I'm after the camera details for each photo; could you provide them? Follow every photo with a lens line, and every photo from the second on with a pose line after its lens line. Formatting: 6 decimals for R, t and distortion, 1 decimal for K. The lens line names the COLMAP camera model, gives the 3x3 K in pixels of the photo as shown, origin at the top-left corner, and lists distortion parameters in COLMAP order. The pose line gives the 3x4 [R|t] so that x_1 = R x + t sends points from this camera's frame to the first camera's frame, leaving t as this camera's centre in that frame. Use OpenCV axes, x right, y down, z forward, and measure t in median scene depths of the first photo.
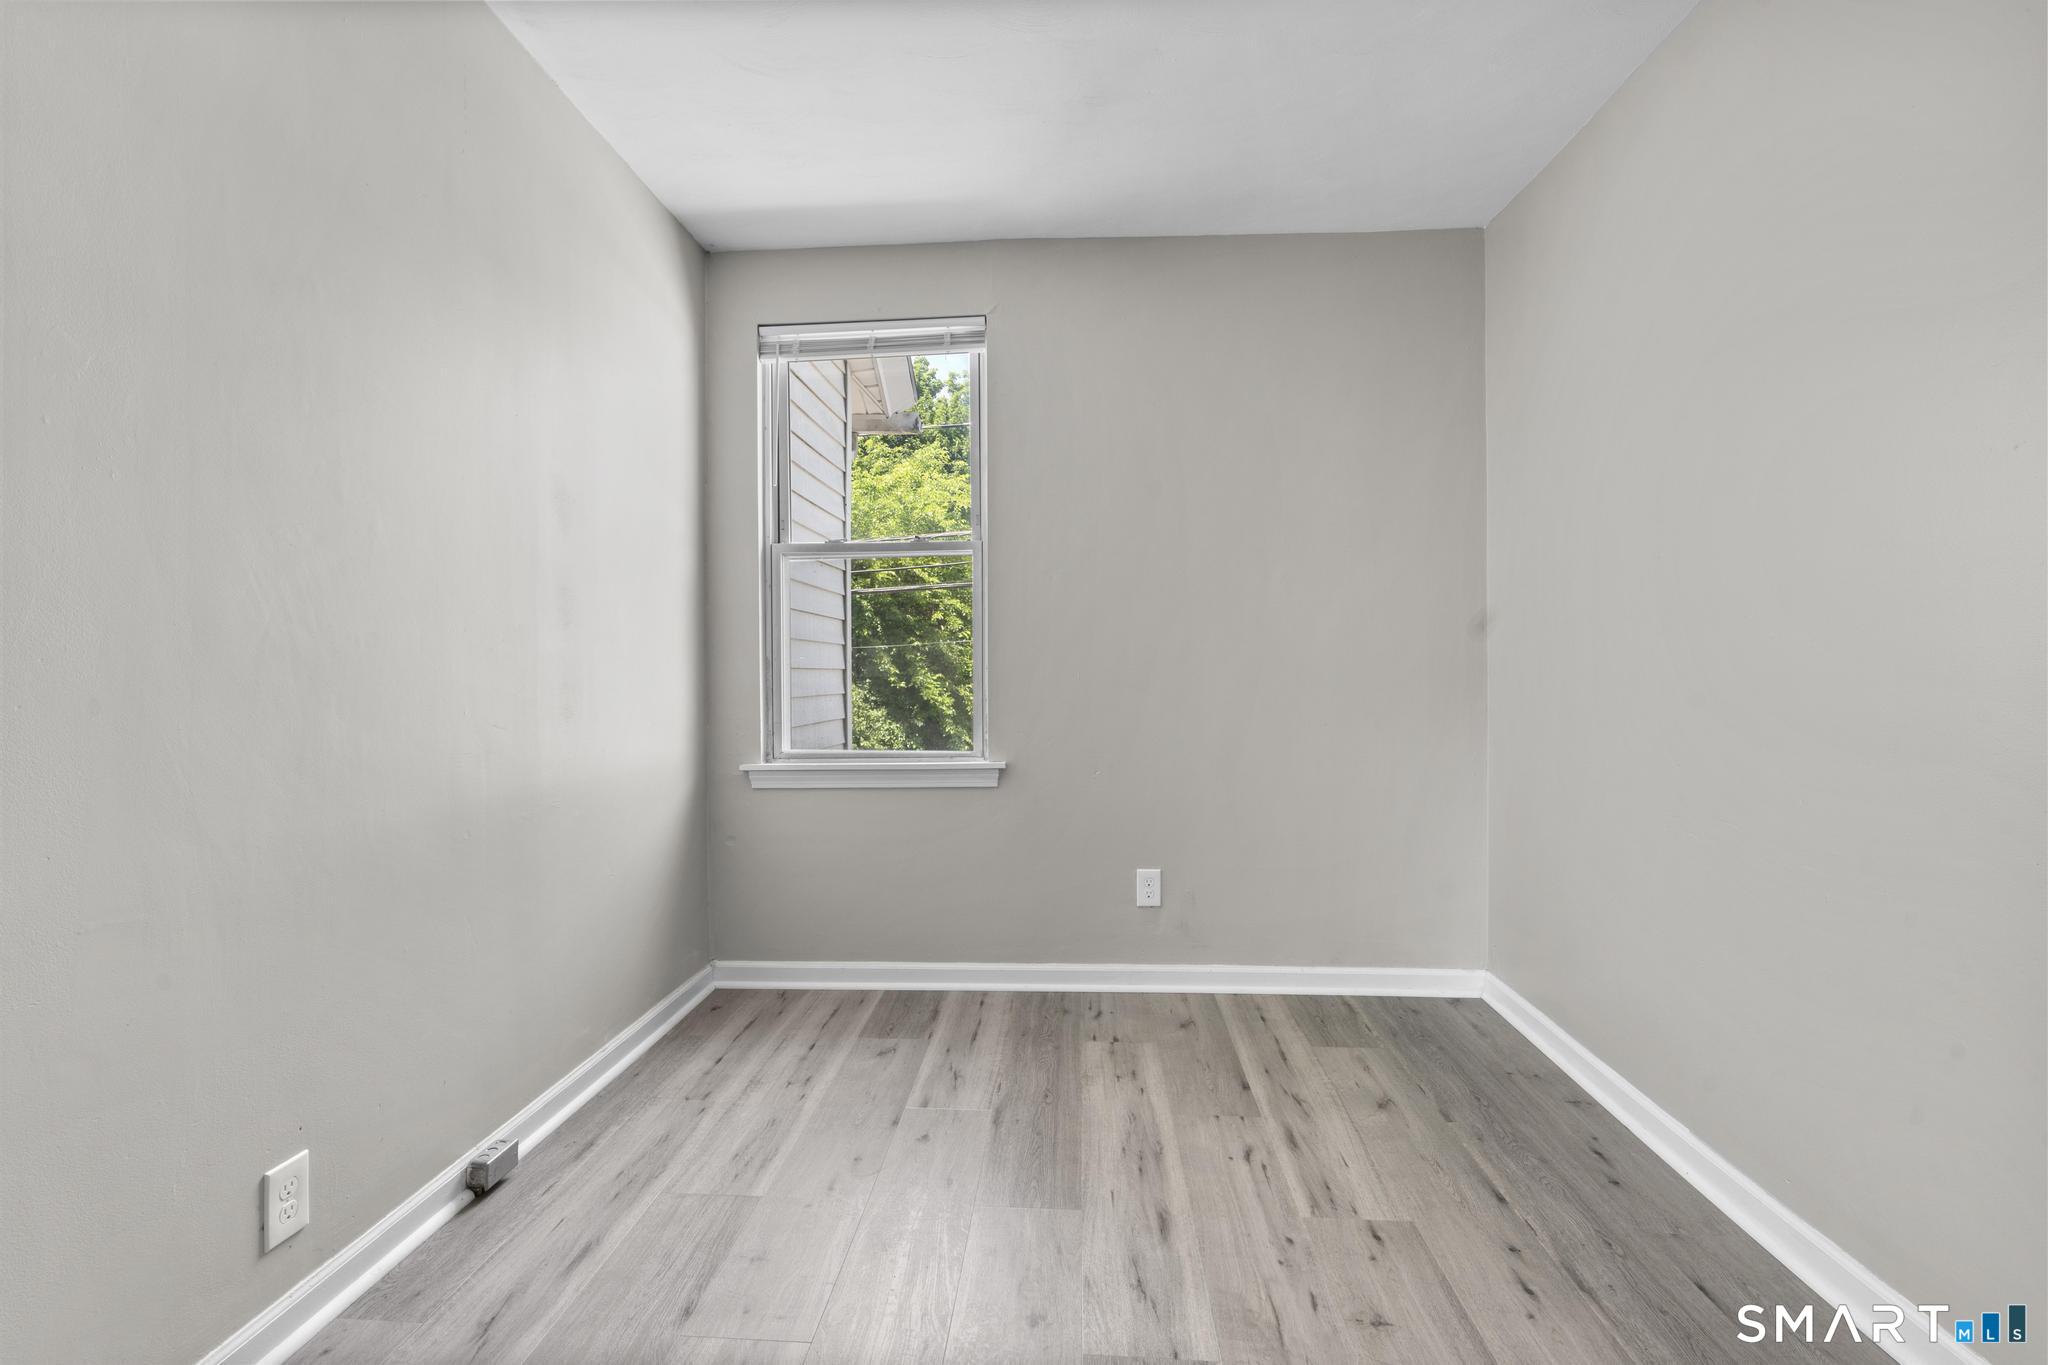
lens RADIAL K [[920.8, 0, 1022.6], [0, 920.8, 692.2], [0, 0, 1]] dist [-0.004336, 0.004637]
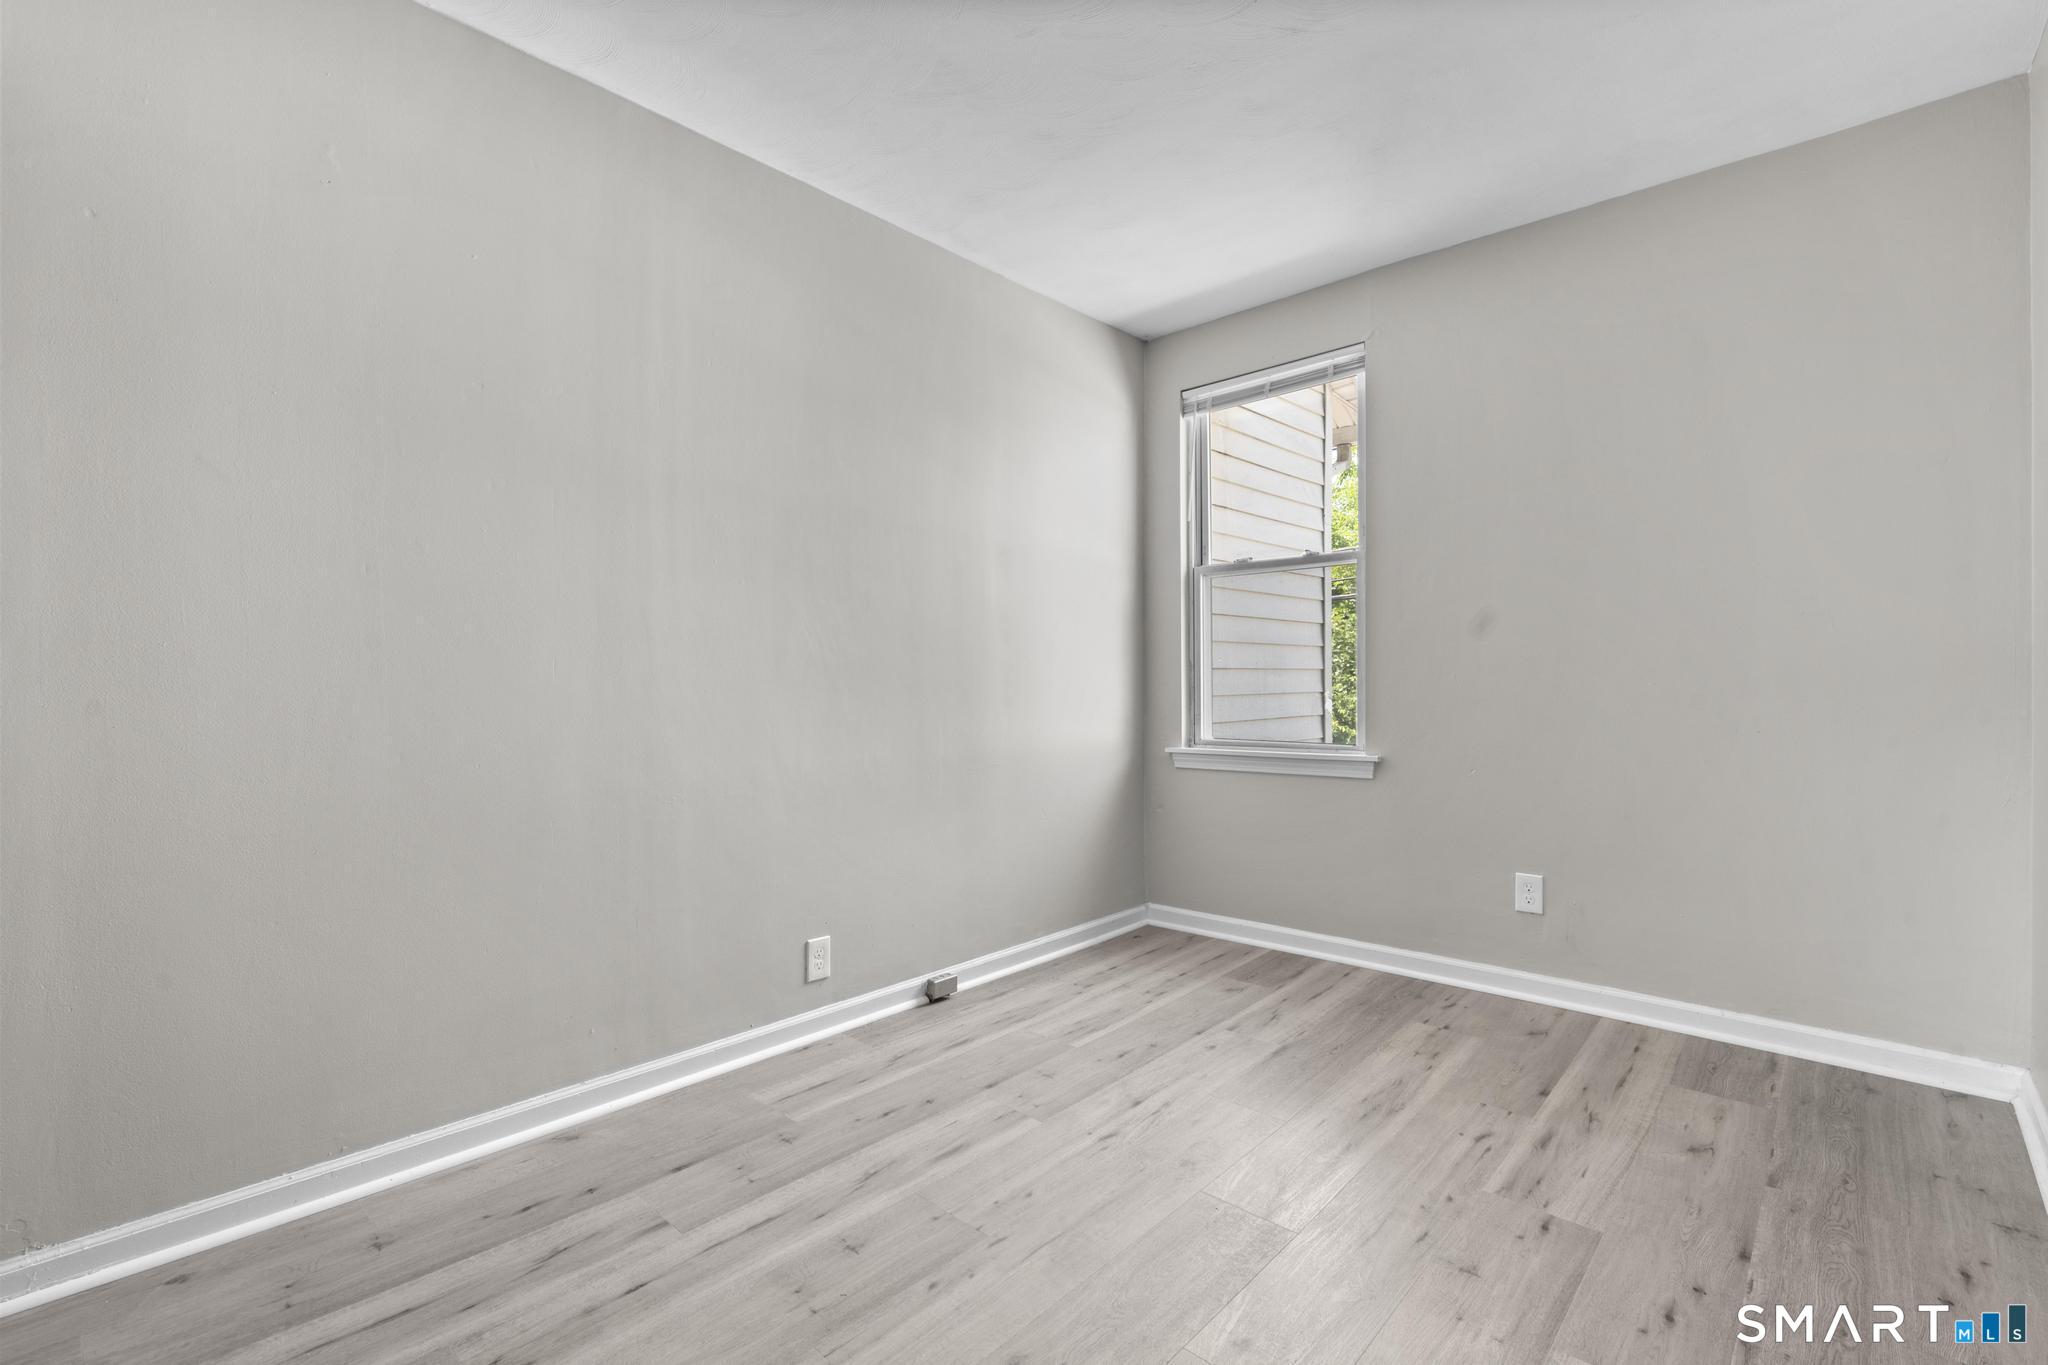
lens RADIAL K [[920.8, 0, 1022.6], [0, 920.8, 692.2], [0, 0, 1]] dist [-0.004336, 0.004637]
pose [[0.777288, 0.008920, -0.629082, 0.368632], [-0.008647, 0.999957, 0.003495, 0.001753], [0.629086, 0.002722, 0.777331, -0.100000]]
